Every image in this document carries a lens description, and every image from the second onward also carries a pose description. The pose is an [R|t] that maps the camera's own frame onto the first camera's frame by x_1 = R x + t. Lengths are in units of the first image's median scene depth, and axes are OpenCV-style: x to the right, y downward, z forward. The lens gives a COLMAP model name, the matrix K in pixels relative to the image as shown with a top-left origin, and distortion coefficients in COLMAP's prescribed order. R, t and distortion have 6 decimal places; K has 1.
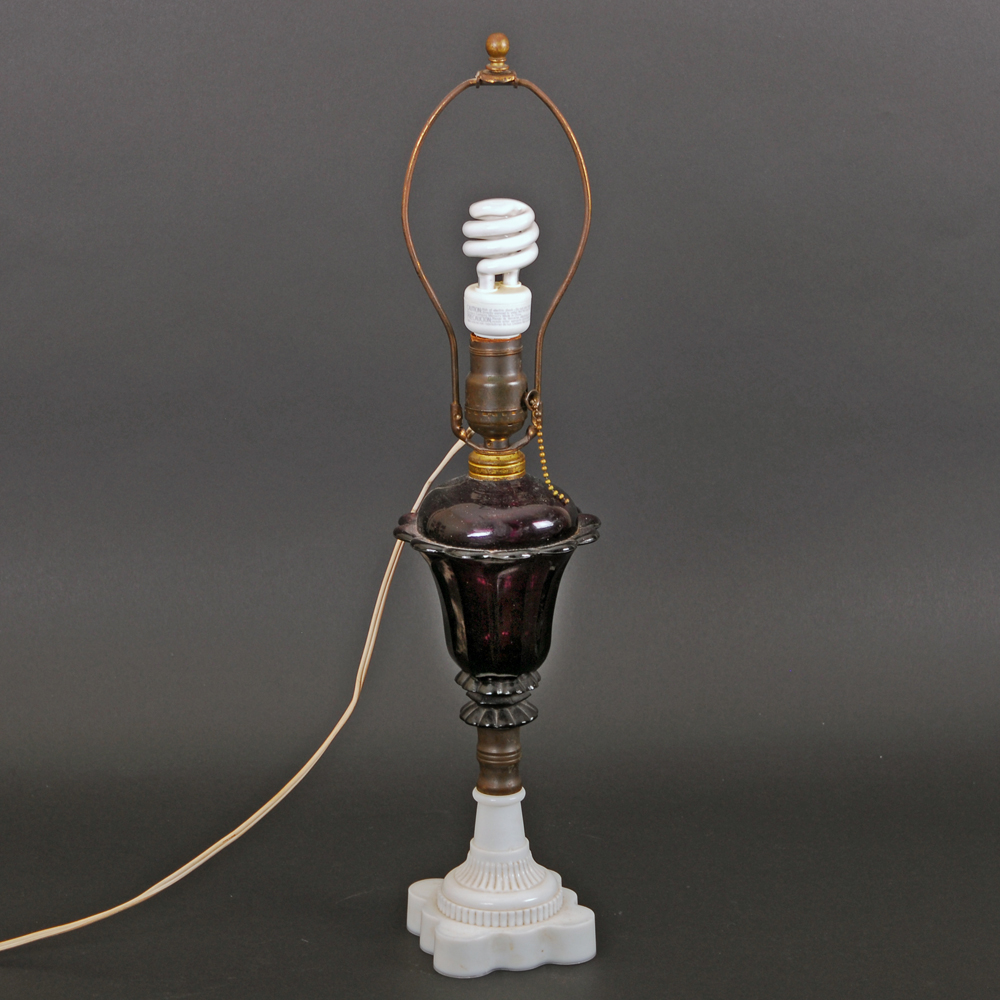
lens RADIAL K [[2563.8, 0, 501.7], [0, 2563.8, 499.7], [0, 0, 1]] dist [-0.035961, 0.000000]
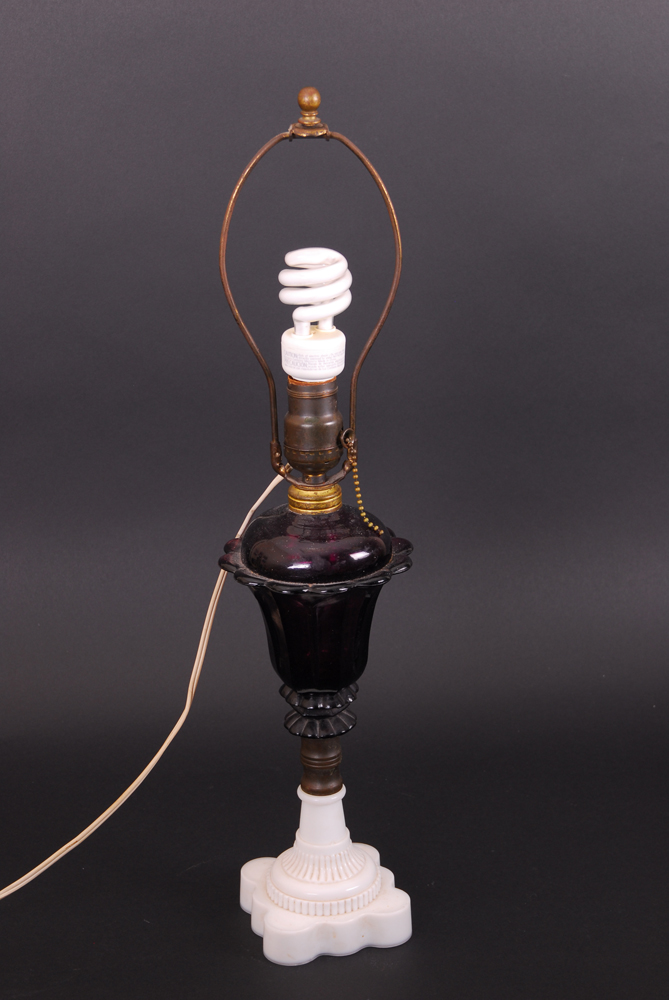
lens RADIAL K [[1747.5, 0, 354.6], [0, 1747.5, 496.0], [0, 0, 1]] dist [-0.012921, 0.000000]
pose [[0.999860, -0.012051, 0.011583, 0.006164], [0.011182, 0.997317, 0.072339, -0.066793], [-0.012423, -0.072199, 0.997313, 0.280924]]
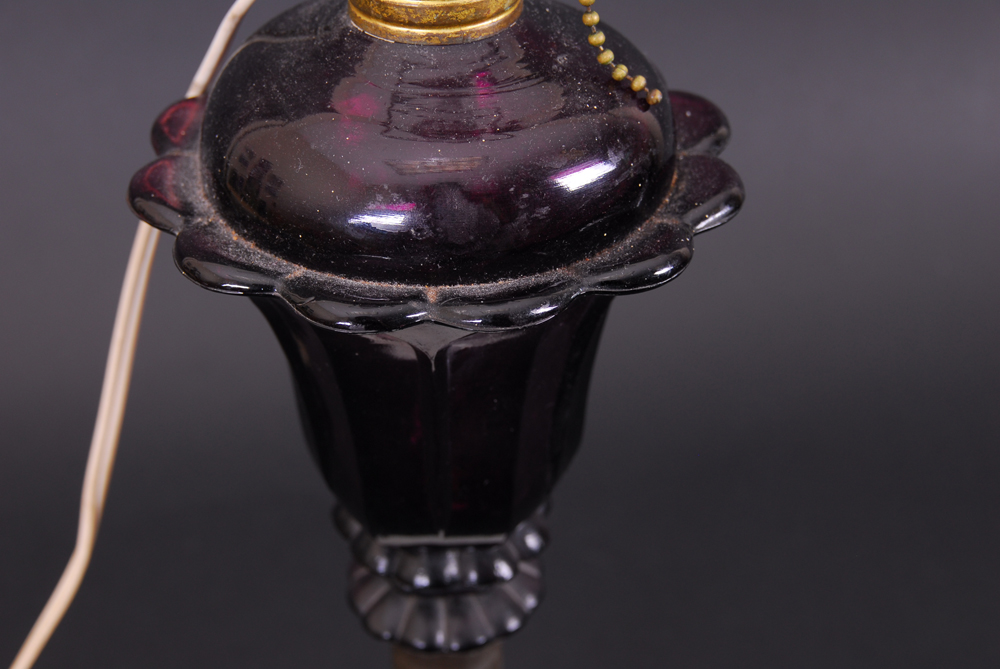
lens RADIAL K [[1747.5, 0, 453.7], [0, 1747.5, 361.0], [0, 0, 1]] dist [-0.012921, 0.000000]
pose [[0.998520, -0.033324, 0.042980, -0.010591], [0.016506, 0.938702, 0.344336, -0.044505], [-0.051820, -0.343117, 0.937862, 0.782552]]
